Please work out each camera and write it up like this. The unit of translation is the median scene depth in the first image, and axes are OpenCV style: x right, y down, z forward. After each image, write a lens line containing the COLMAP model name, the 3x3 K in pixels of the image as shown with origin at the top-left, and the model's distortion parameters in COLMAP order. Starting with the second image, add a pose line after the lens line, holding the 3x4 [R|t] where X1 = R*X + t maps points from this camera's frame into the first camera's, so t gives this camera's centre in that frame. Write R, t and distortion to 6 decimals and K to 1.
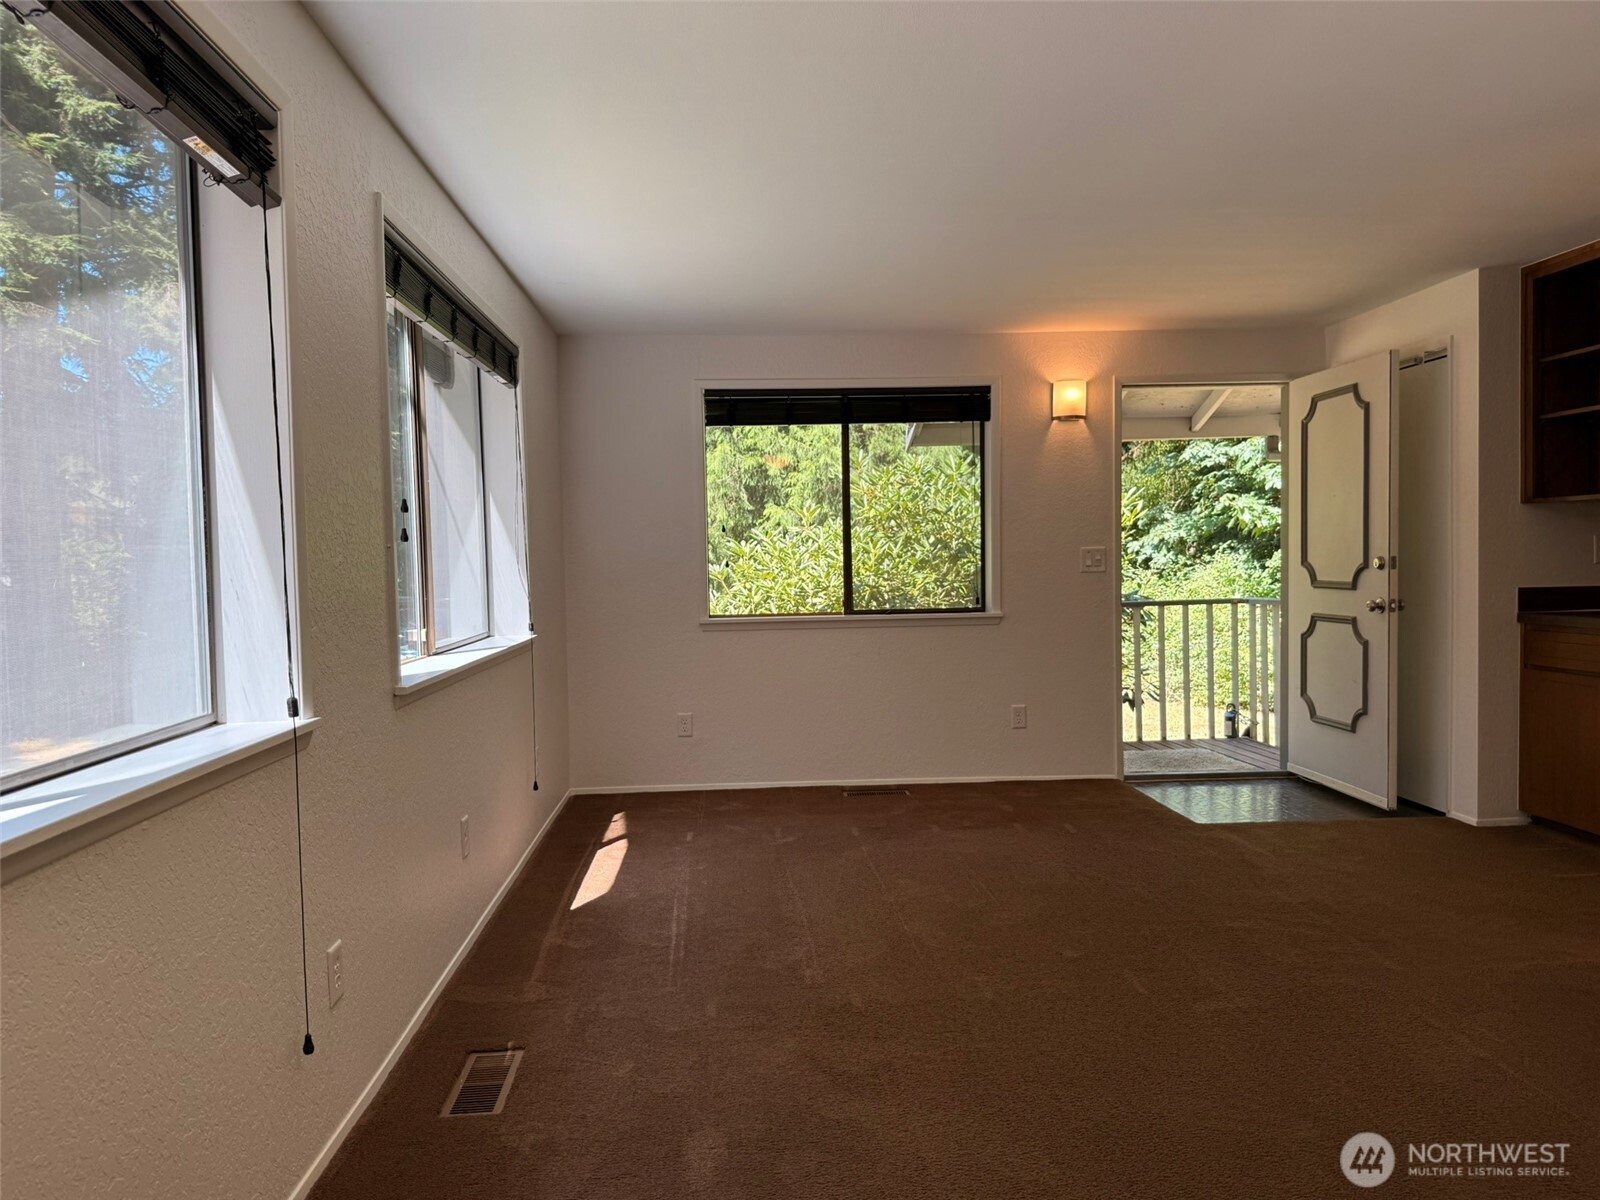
lens RADIAL K [[1131.3, 0, 796.7], [0, 1131.3, 591.3], [0, 0, 1]] dist [0.069305, -0.038077]
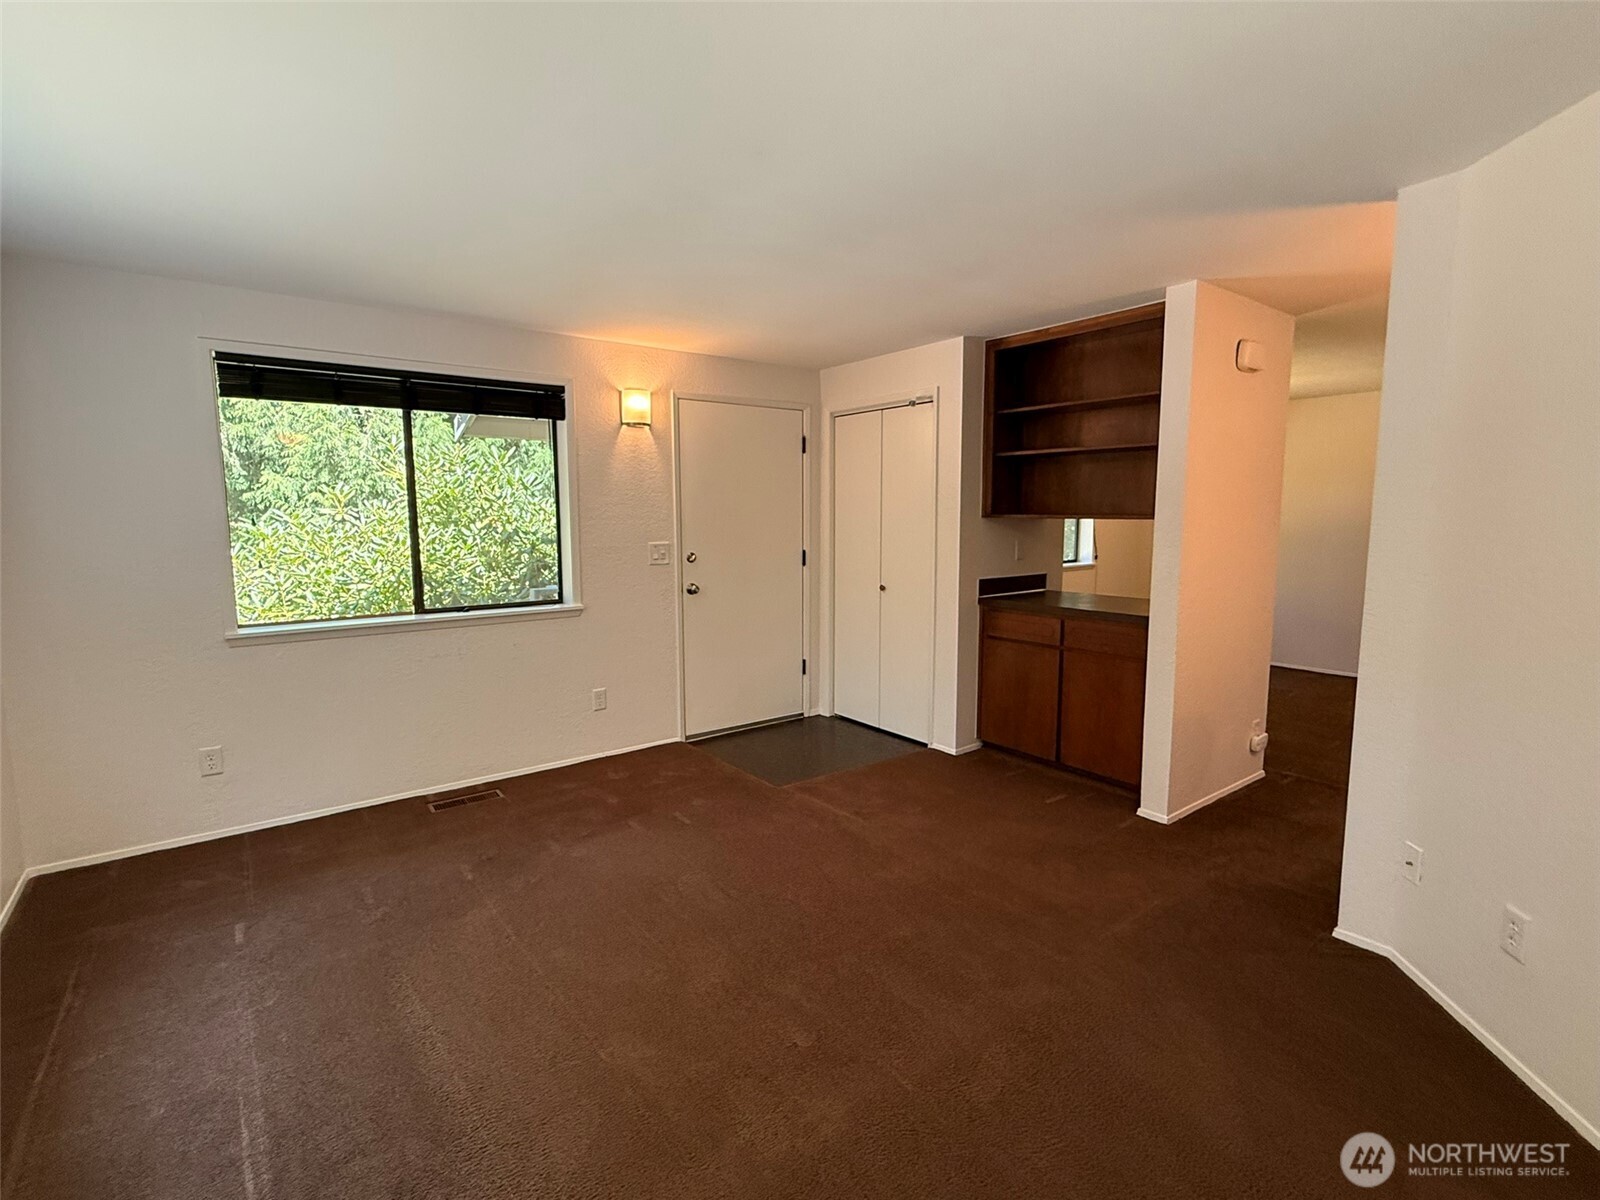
lens RADIAL K [[749.1, 0, 792.6], [0, 749.1, 596.9], [0, 0, 1]] dist [-0.002698, 0.000746]
pose [[0.828247, -0.048580, 0.558254, -0.046162], [0.002868, 0.996589, 0.082470, -0.046240], [-0.560357, -0.066704, 0.825561, 0.316282]]
